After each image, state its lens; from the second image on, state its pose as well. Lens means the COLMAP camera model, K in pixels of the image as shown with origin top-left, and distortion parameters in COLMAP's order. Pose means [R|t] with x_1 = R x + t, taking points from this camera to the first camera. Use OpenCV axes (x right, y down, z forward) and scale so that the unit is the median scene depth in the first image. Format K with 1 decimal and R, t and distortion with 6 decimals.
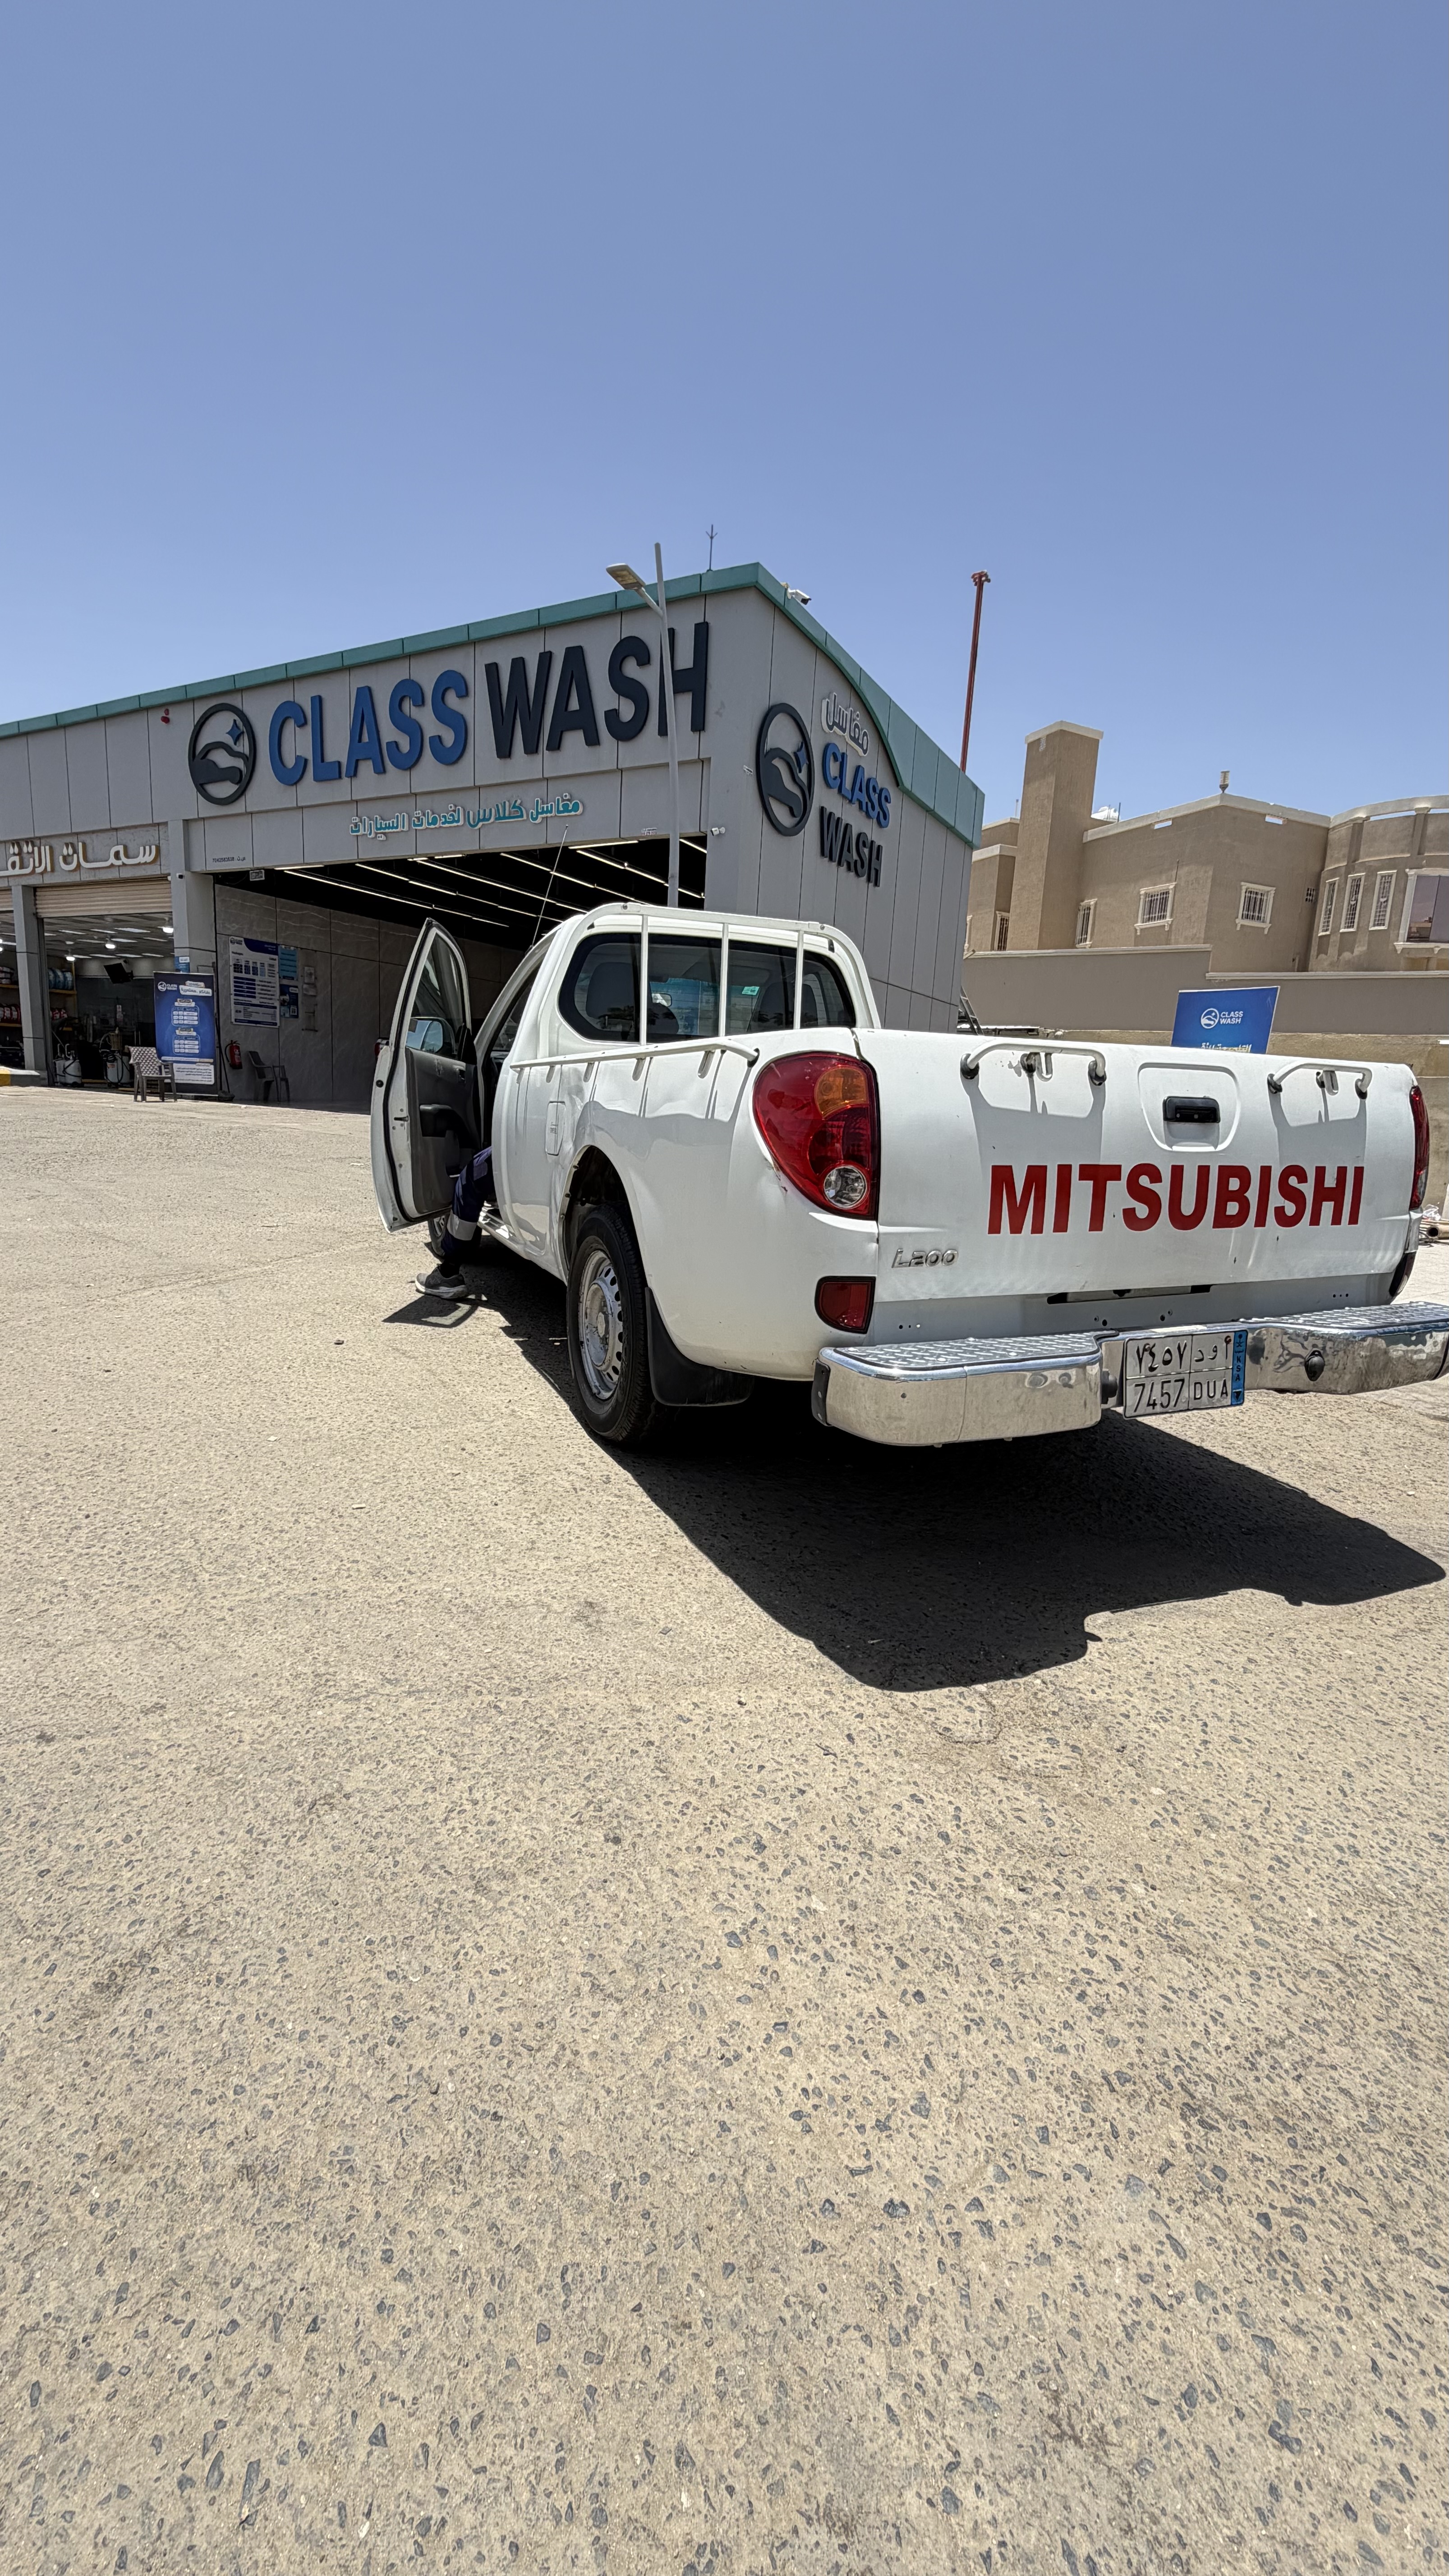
lens RADIAL K [[1043.4, 0, 722.9], [0, 1043.4, 1283.9], [0, 0, 1]] dist [-0.000496, -0.000006]
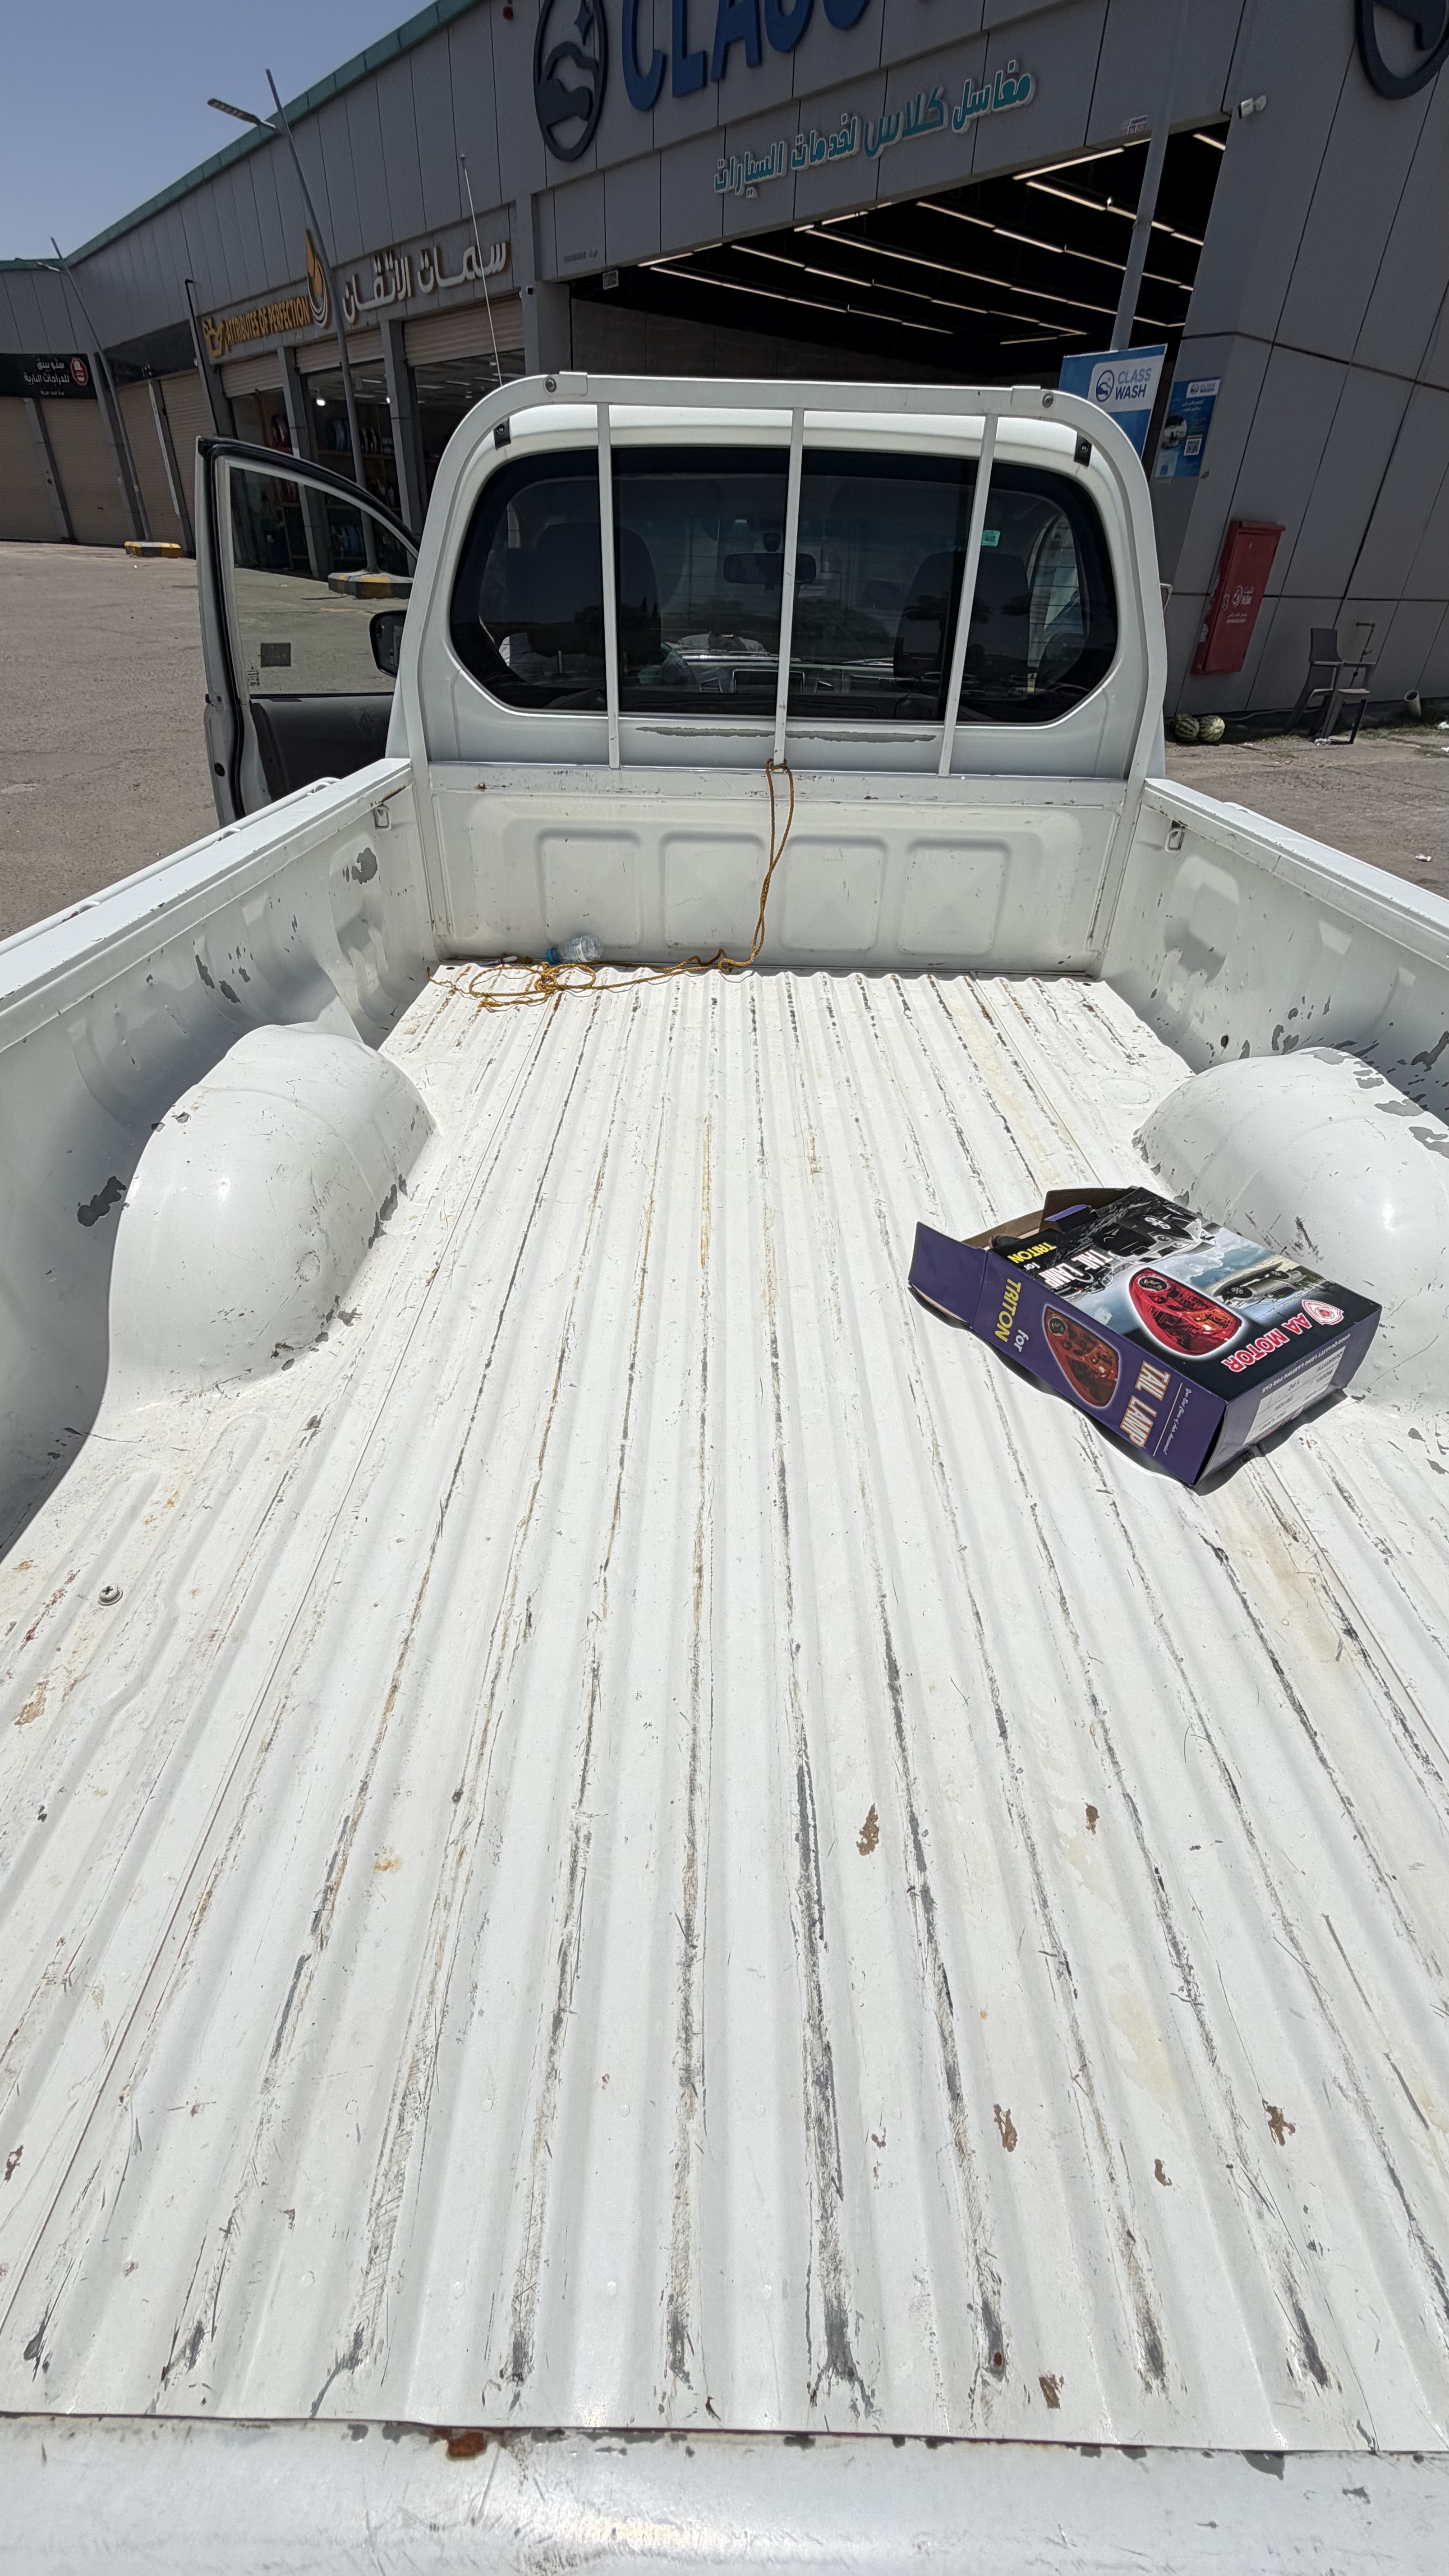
lens RADIAL K [[1043.4, 0, 722.9], [0, 1043.4, 1283.9], [0, 0, 1]] dist [-0.000496, -0.000006]
pose [[0.905961, 0.237975, -0.350146, 0.071233], [-0.075101, 0.904283, 0.420276, -0.058557], [0.416646, -0.354457, 0.837118, 0.145808]]
